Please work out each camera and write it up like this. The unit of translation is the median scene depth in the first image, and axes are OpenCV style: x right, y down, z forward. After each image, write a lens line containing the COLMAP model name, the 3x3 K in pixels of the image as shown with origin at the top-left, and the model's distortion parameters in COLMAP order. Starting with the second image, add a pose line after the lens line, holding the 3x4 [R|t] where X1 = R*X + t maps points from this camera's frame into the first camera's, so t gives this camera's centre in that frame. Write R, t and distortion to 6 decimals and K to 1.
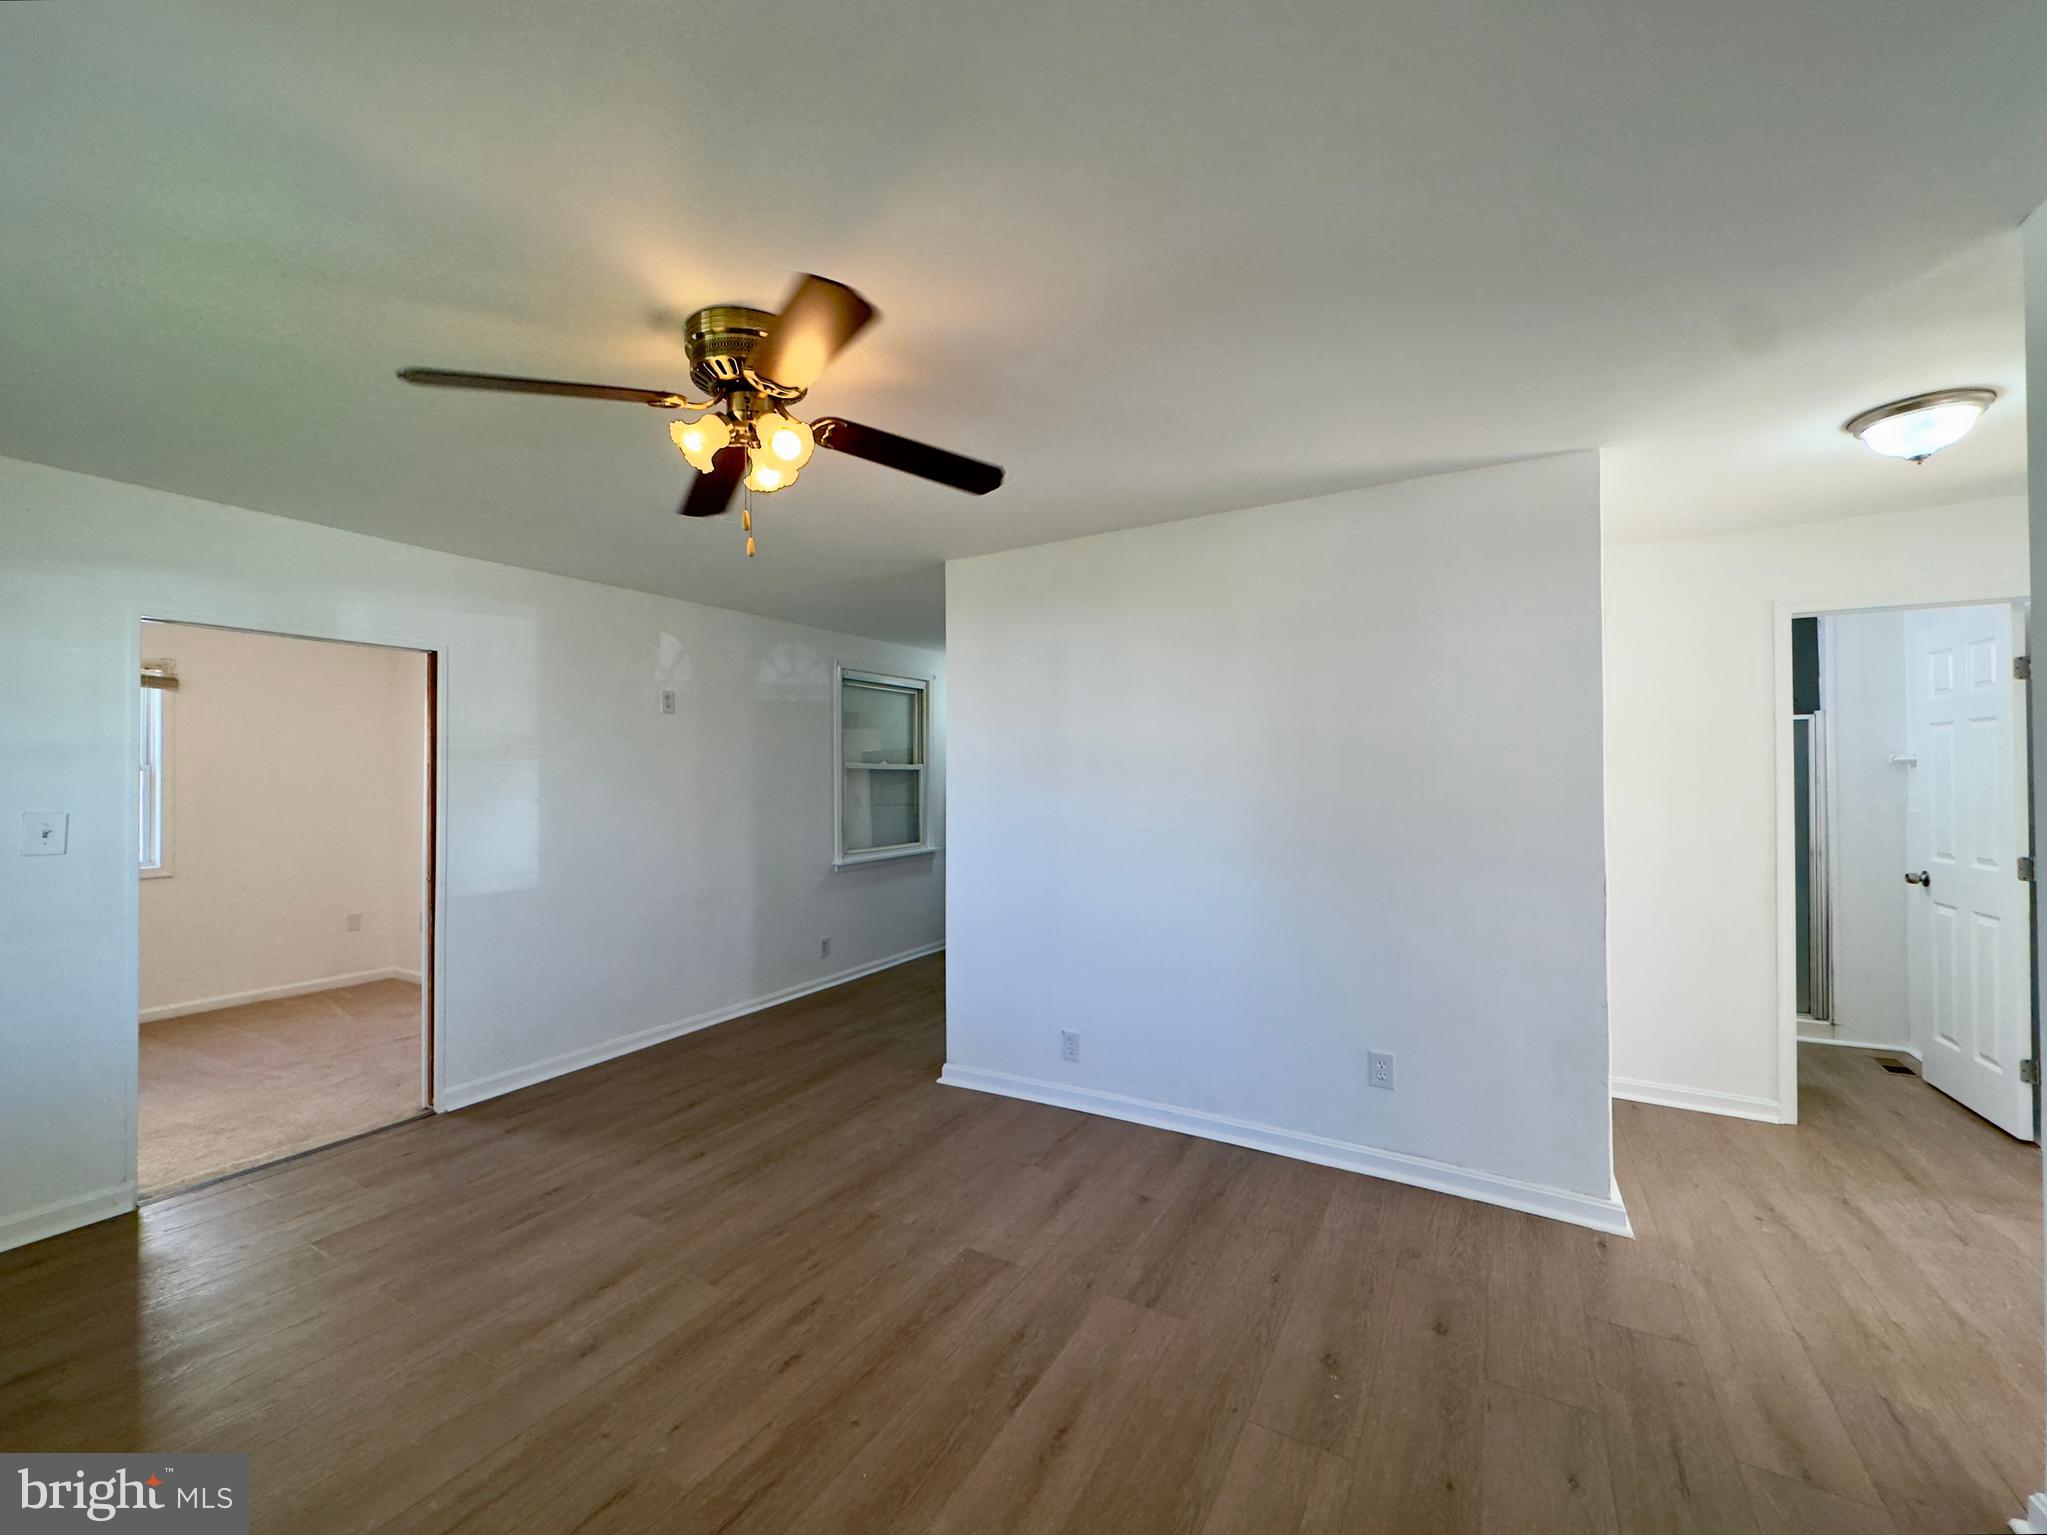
lens RADIAL K [[825.2, 0, 1023.5], [0, 825.2, 767.5], [0, 0, 1]] dist [-0.001050, -0.000035]
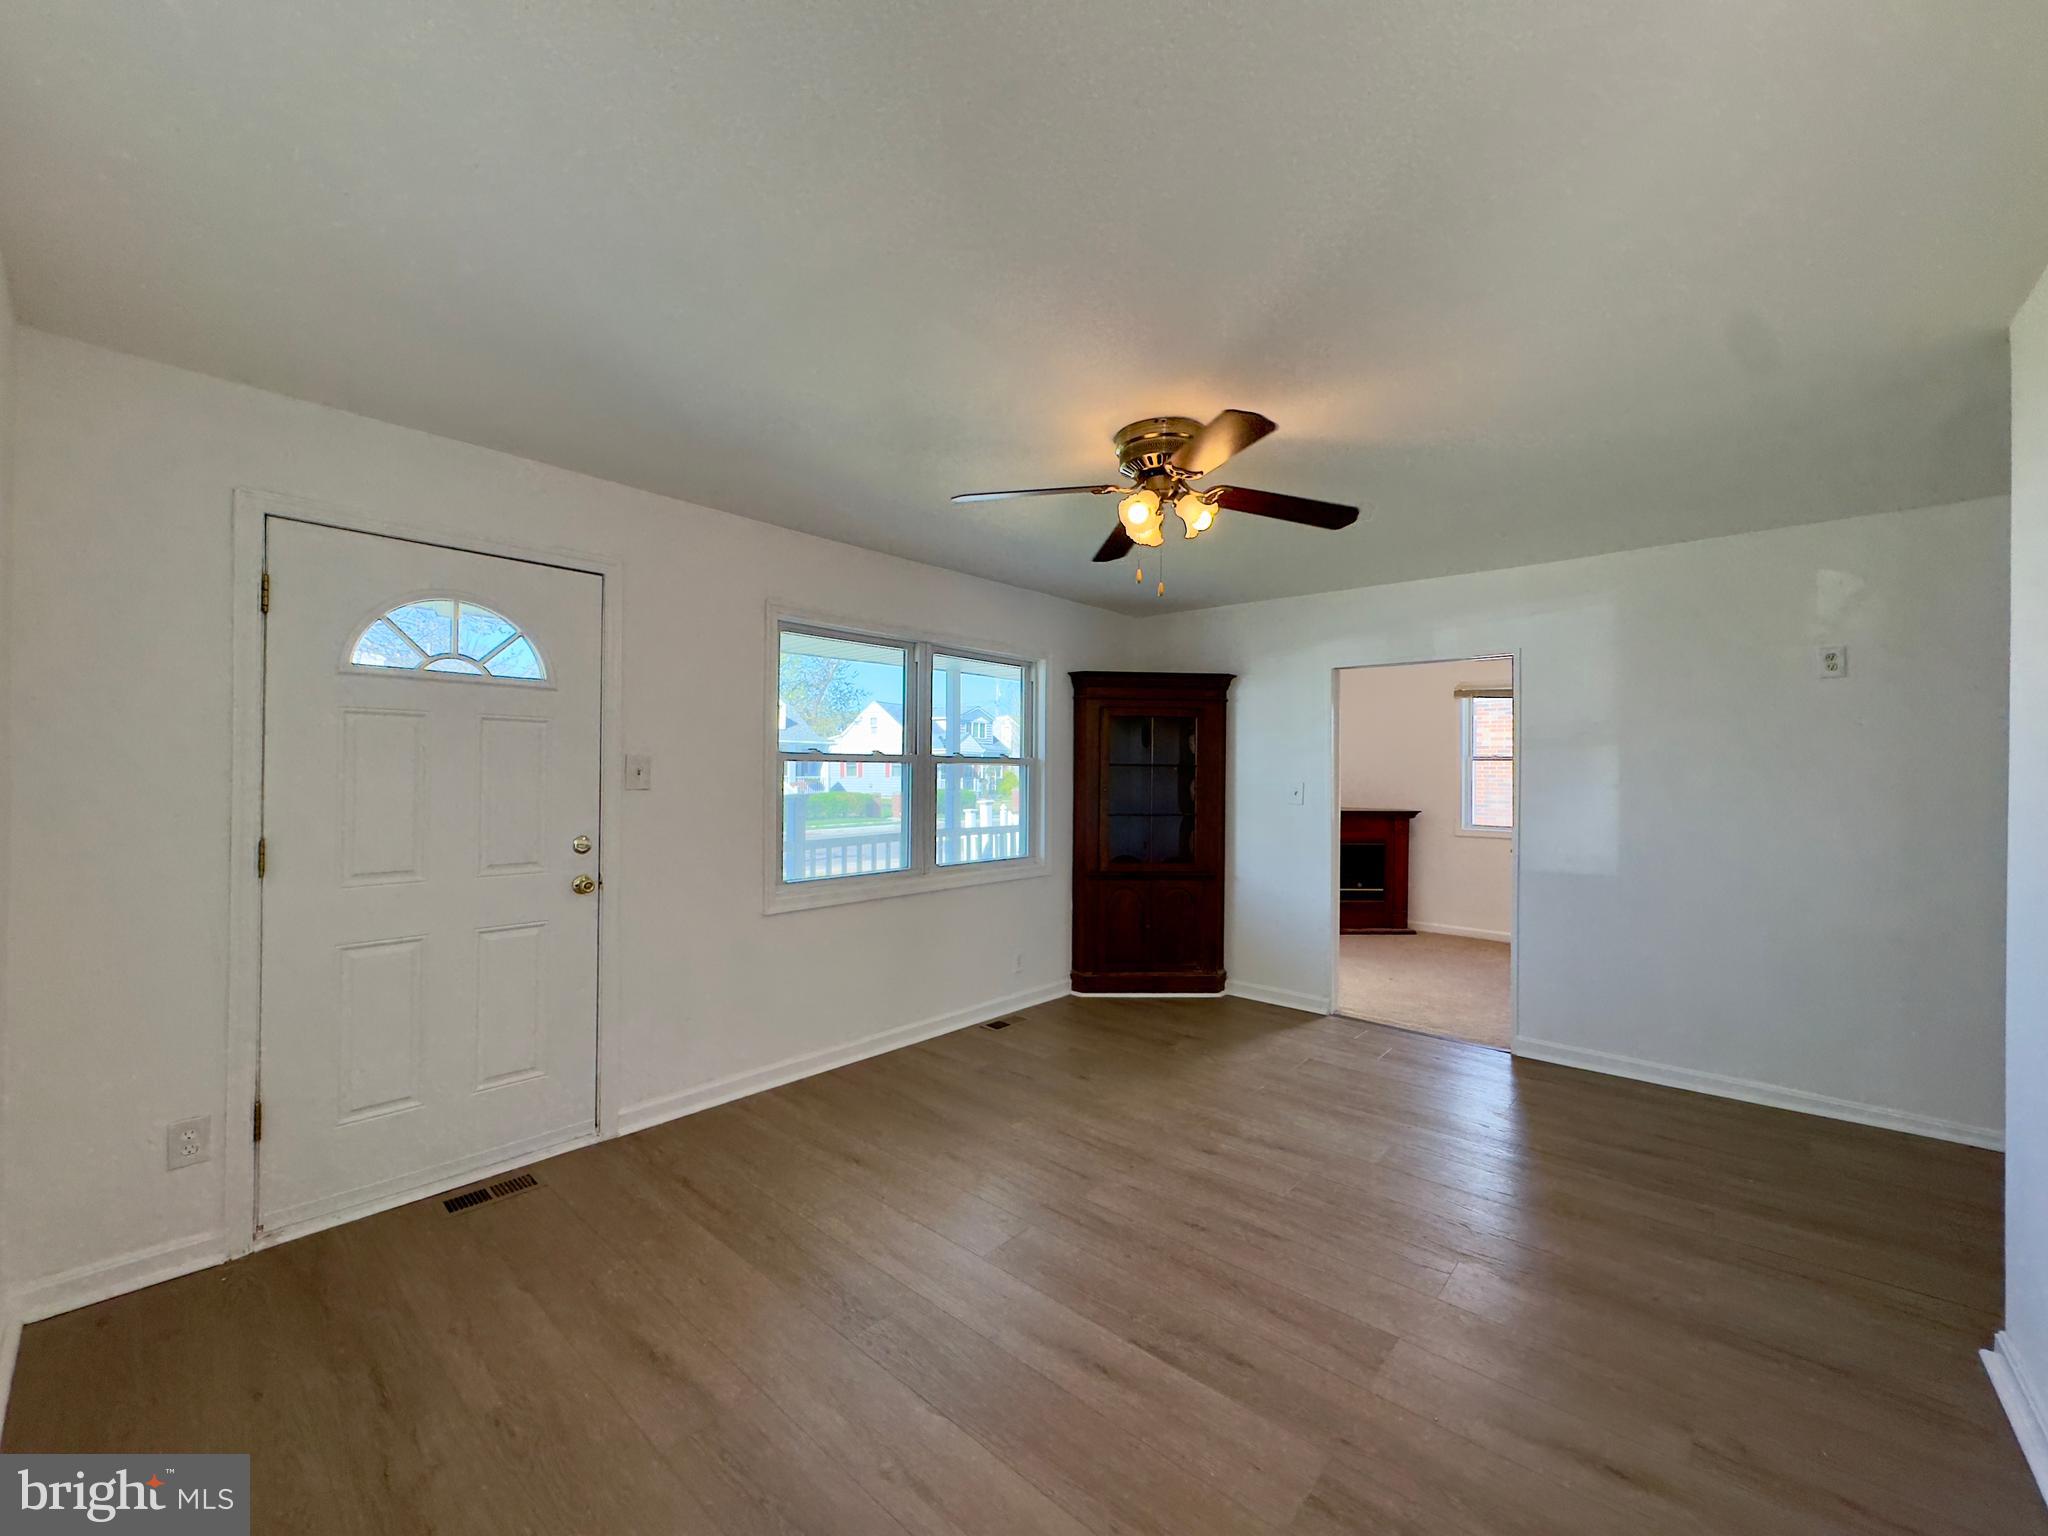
lens RADIAL K [[825.6, 0, 1024.0], [0, 825.6, 768.0], [0, 0, 1]] dist [-0.001050, -0.000035]
pose [[-0.198722, 0.003127, -0.980051, 0.569492], [0.006186, 0.999979, 0.001936, 0.012427], [0.980036, -0.005678, -0.198737, 0.571327]]
